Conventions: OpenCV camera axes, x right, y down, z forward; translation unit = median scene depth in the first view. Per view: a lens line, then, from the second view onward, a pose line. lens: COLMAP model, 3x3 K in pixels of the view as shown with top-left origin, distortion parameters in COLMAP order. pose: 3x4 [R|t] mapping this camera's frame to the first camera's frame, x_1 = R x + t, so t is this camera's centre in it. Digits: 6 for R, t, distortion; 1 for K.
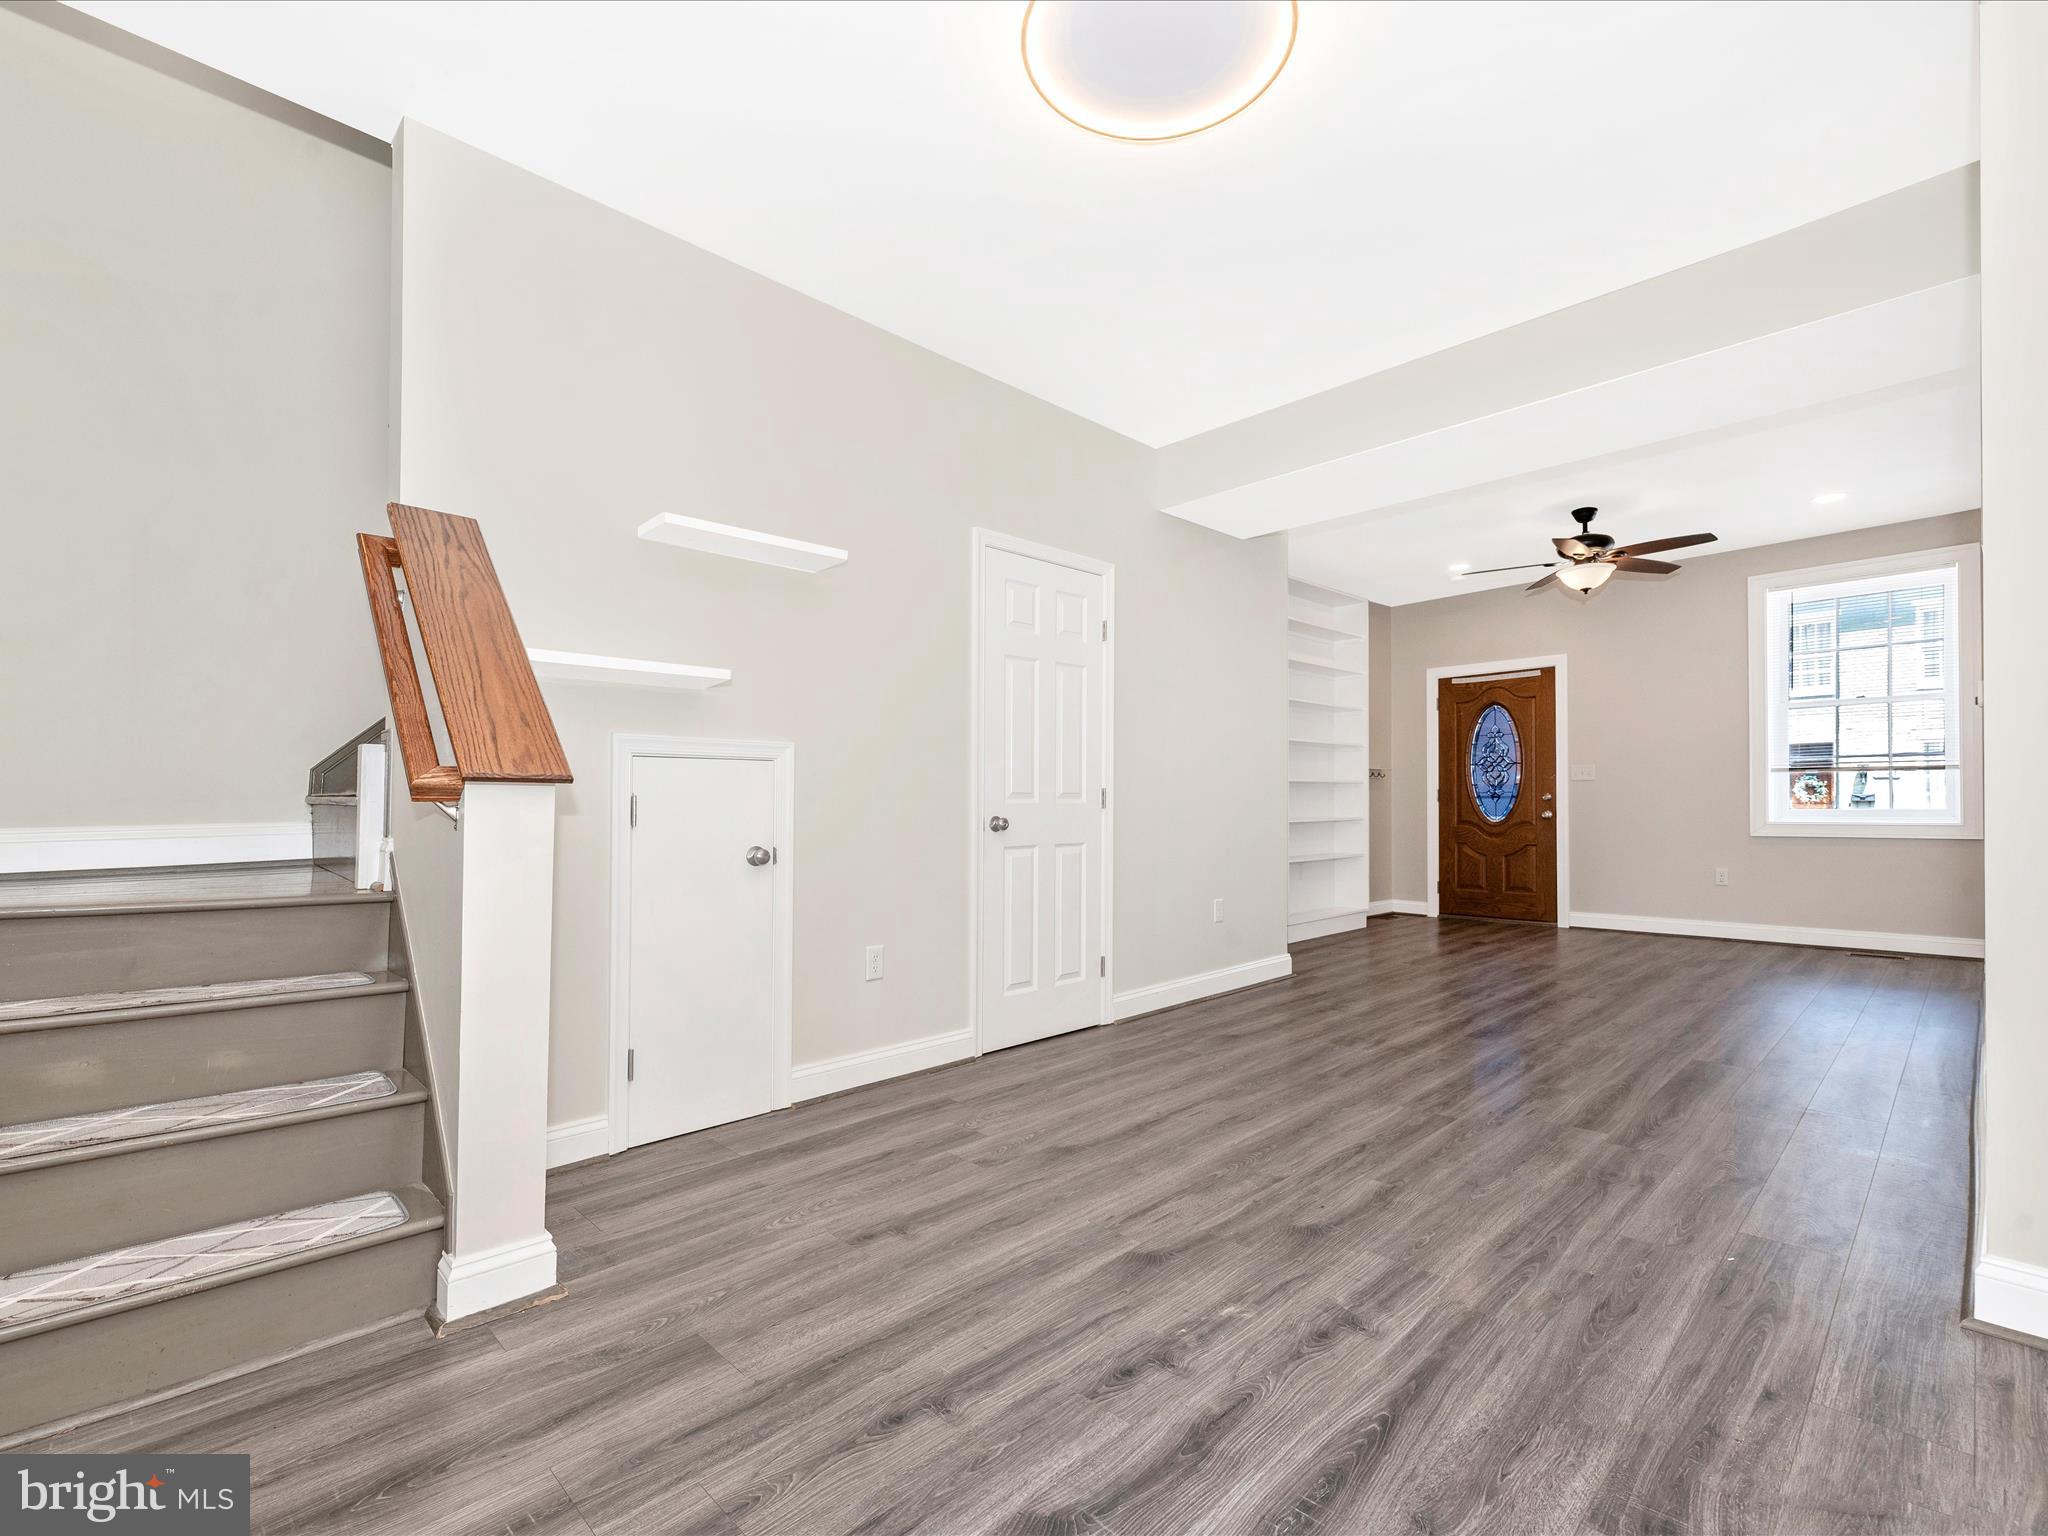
lens RADIAL K [[944.7, 0, 1010.8], [0, 944.7, 813.5], [0, 0, 1]] dist [-0.006054, 0.002820]
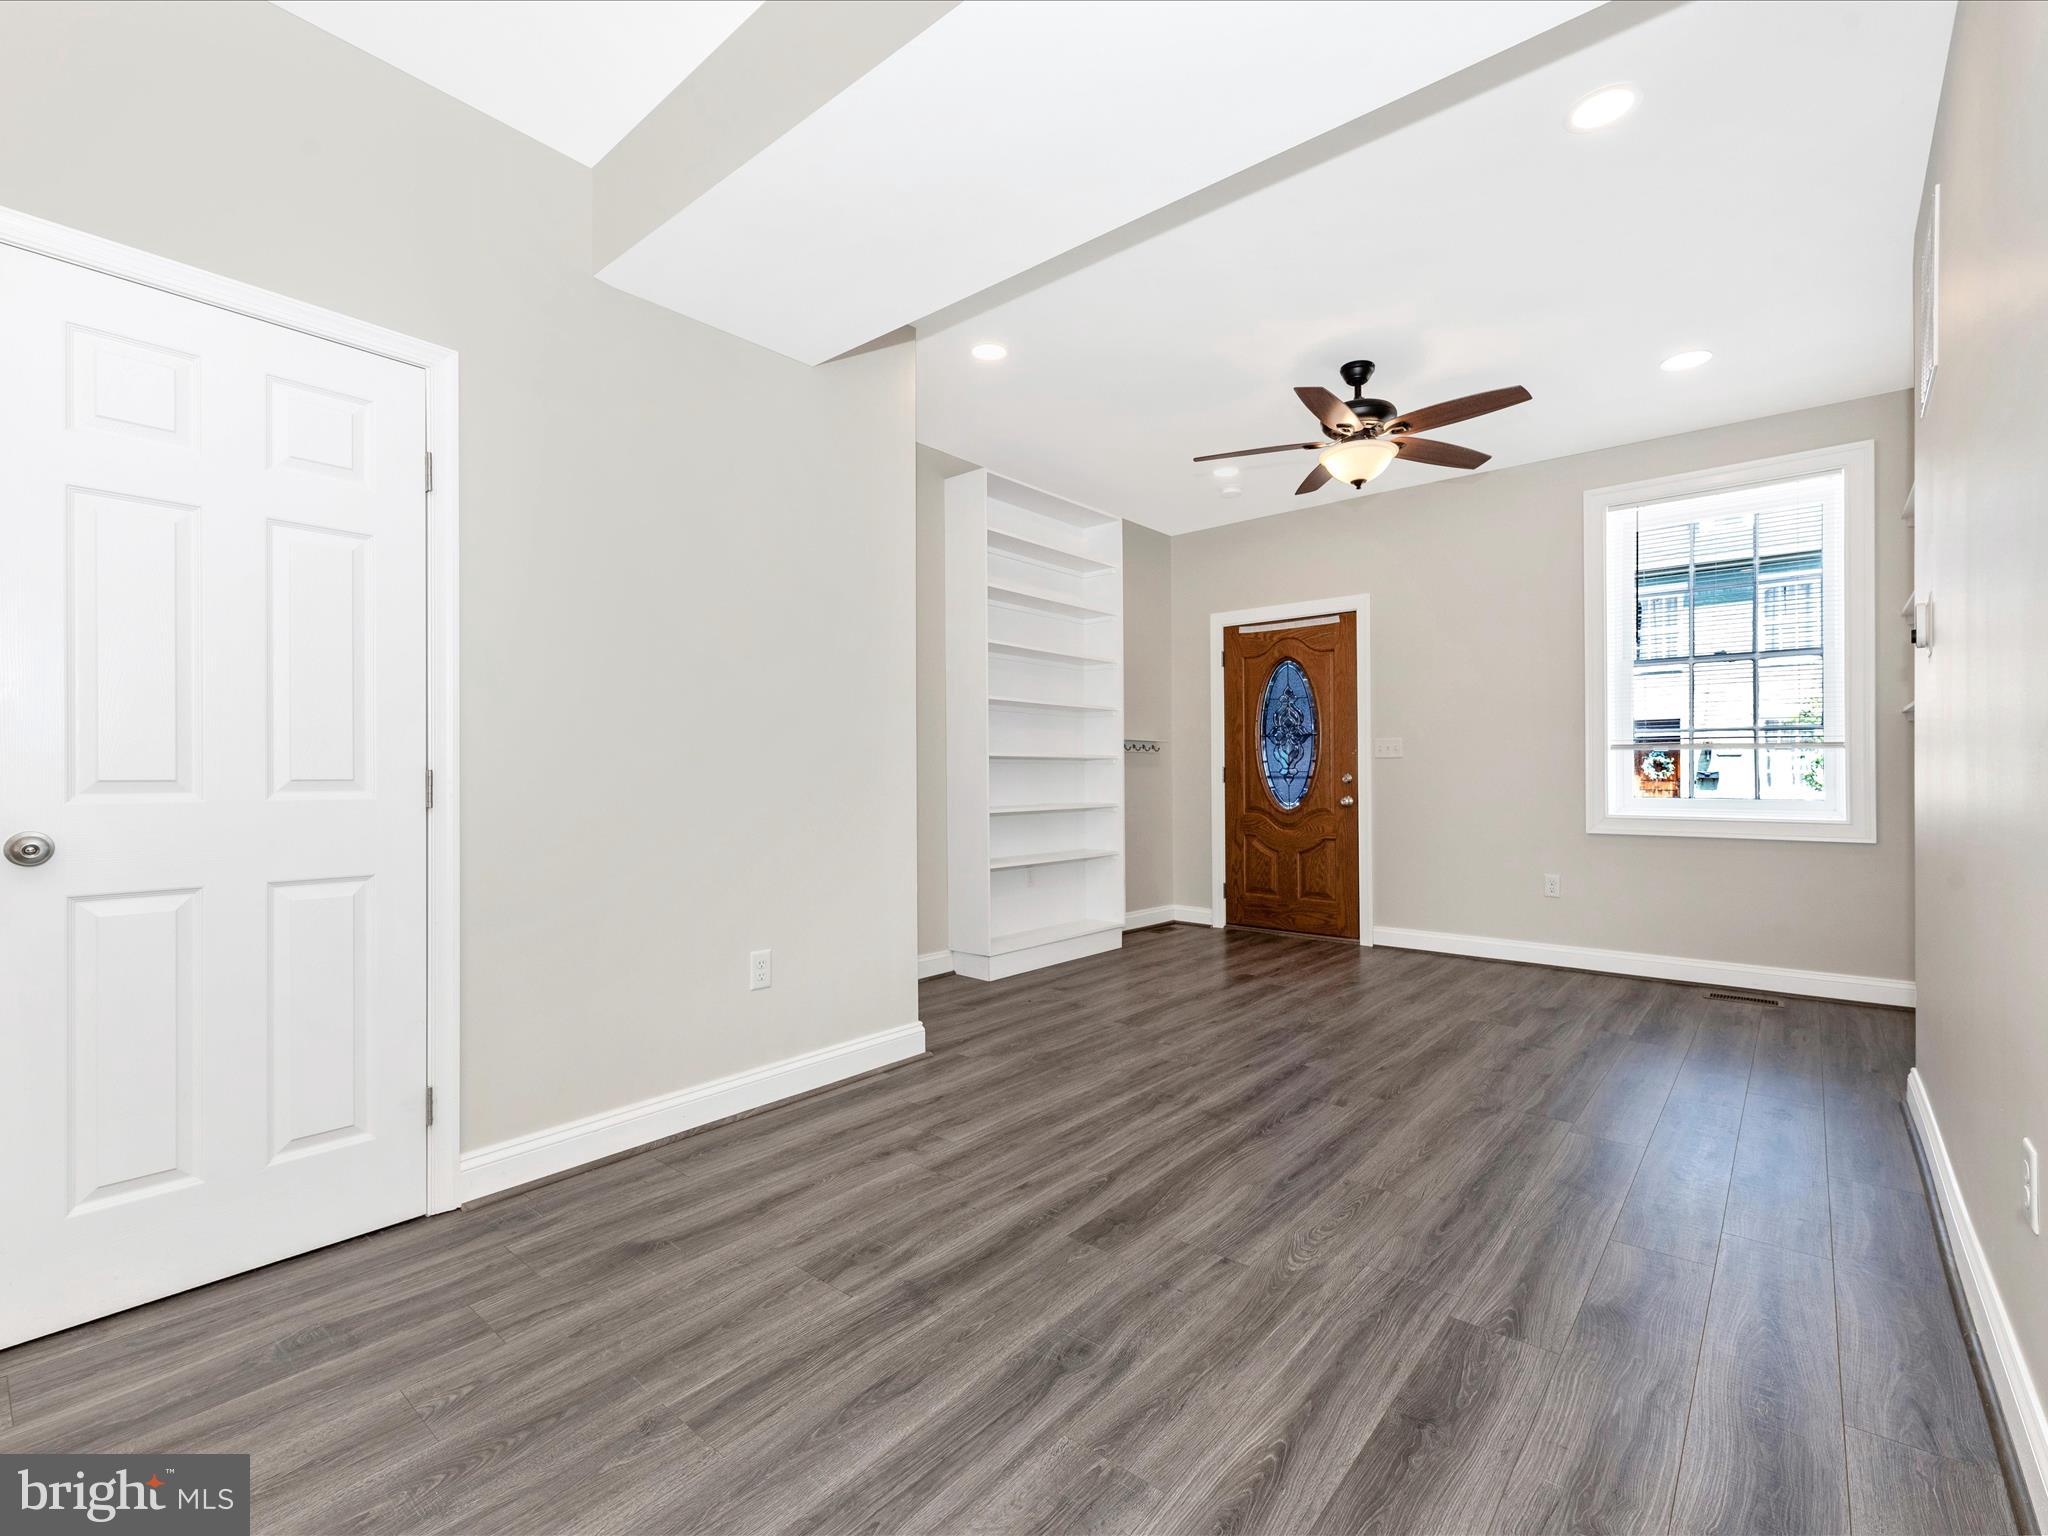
lens RADIAL K [[944.7, 0, 1023.5], [0, 944.7, 778.9], [0, 0, 1]] dist [-0.006054, 0.002820]
pose [[0.993780, 0.003069, 0.111322, 0.218877], [-0.002306, 0.999973, -0.006984, -0.011105], [-0.111341, 0.006684, 0.993760, 0.259492]]
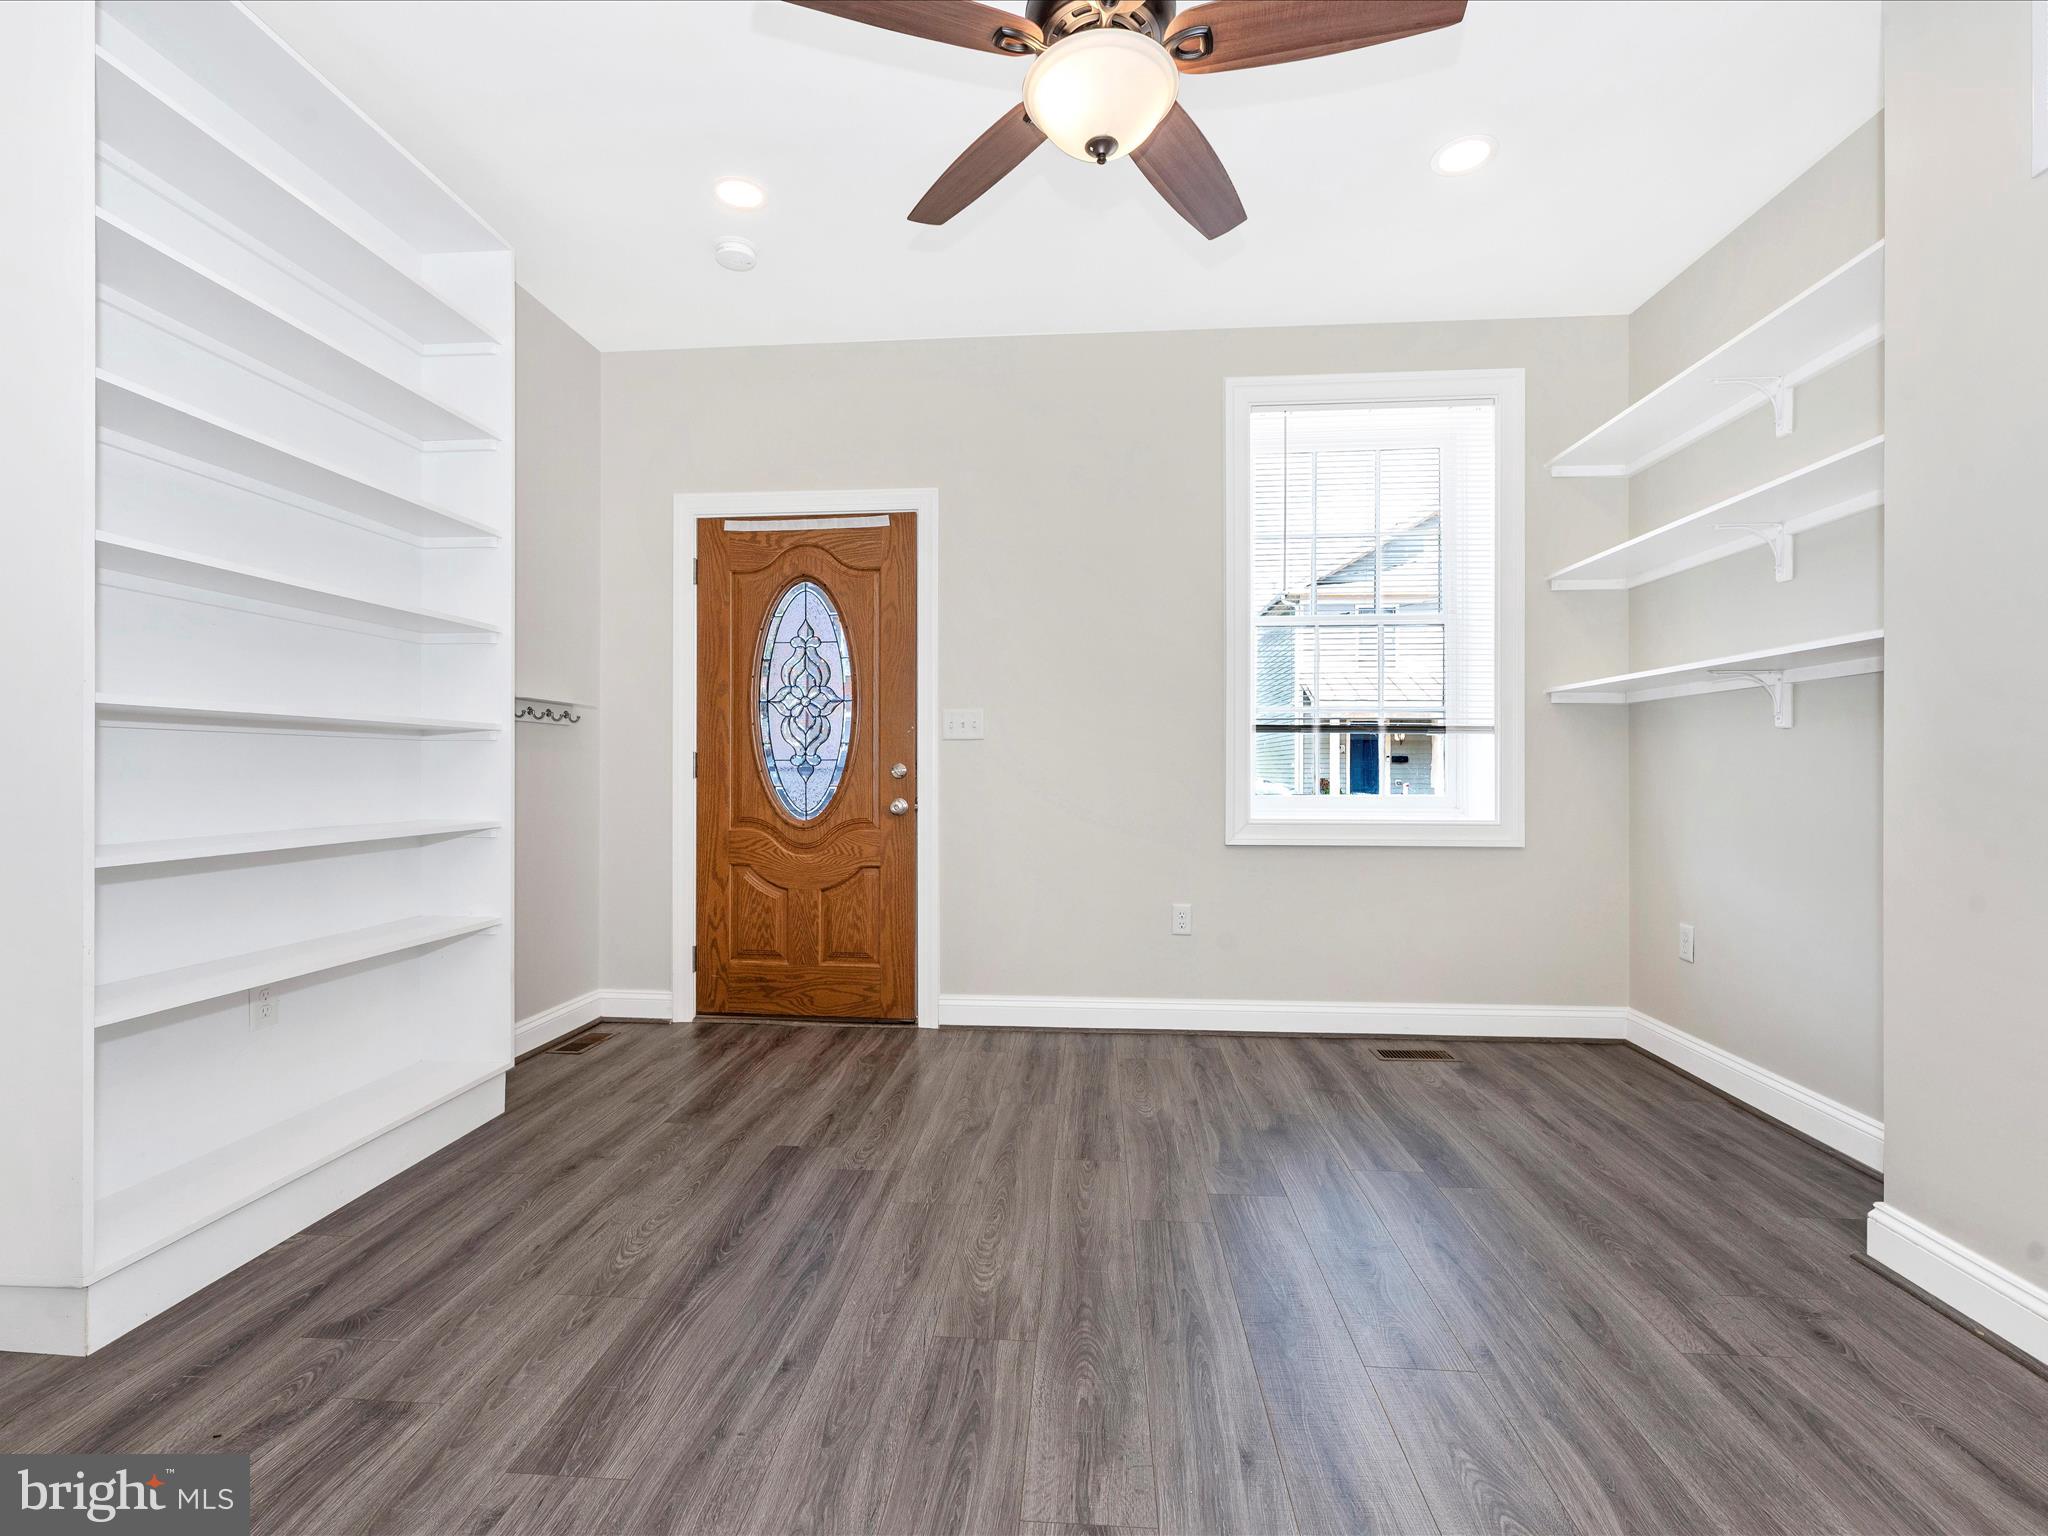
lens RADIAL K [[944.7, 0, 1012.5], [0, 944.7, 763.8], [0, 0, 1]] dist [-0.006054, 0.002820]
pose [[0.745118, 0.011489, 0.666834, 0.281497], [0.003109, 0.999781, -0.020699, -0.010777], [-0.666925, 0.017496, 0.744919, 0.594095]]
